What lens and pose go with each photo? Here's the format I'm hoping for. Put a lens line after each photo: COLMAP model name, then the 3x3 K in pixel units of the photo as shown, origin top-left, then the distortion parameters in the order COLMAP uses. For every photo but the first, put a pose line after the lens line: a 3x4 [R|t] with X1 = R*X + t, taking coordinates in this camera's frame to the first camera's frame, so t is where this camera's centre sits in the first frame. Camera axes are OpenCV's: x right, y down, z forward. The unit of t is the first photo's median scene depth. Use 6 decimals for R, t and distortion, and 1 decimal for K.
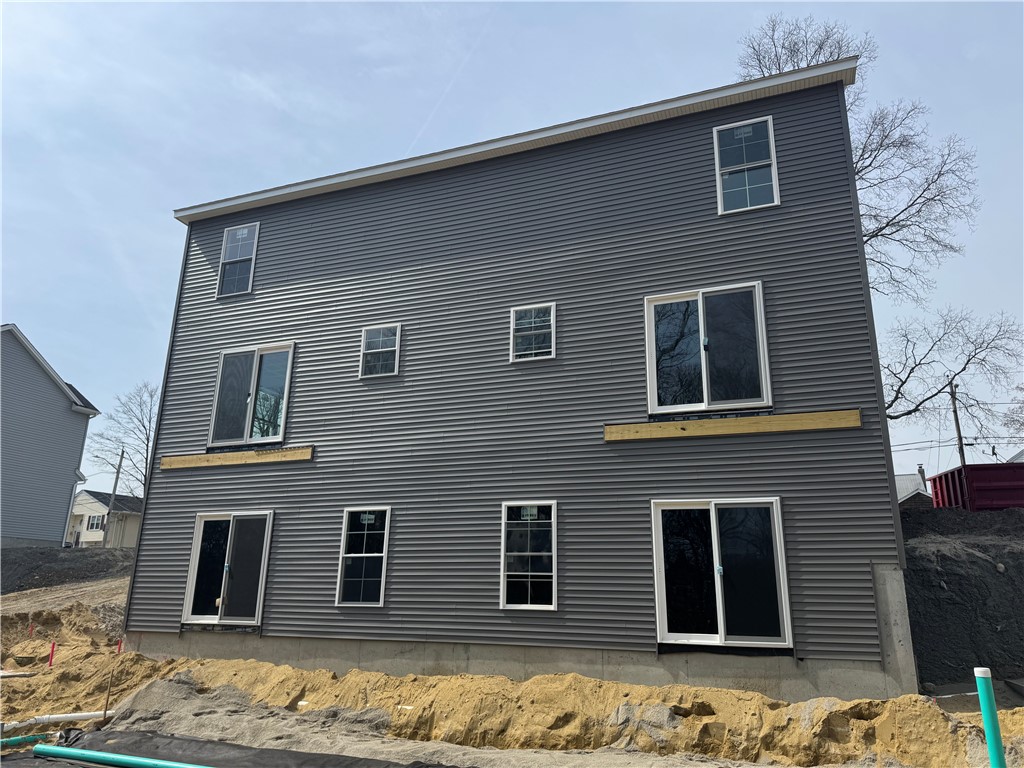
lens RADIAL K [[697.5, 0, 561.7], [0, 697.5, 367.7], [0, 0, 1]] dist [0.135355, -0.187679]
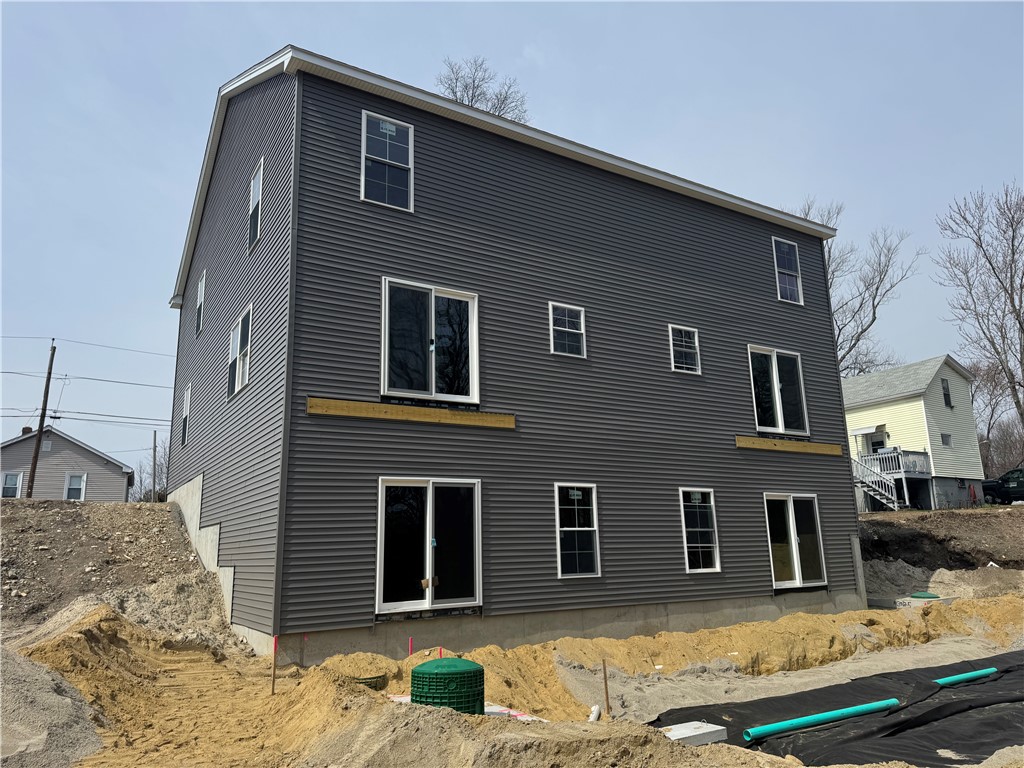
lens RADIAL K [[704.0, 0, 512.0], [0, 704.0, 384.0], [0, 0, 1]] dist [0.132792, -0.198653]
pose [[0.608612, 0.156430, 0.777895, -1.165963], [-0.199179, 0.979103, -0.041058, 0.117341], [-0.768062, -0.129952, 0.627051, 0.447990]]
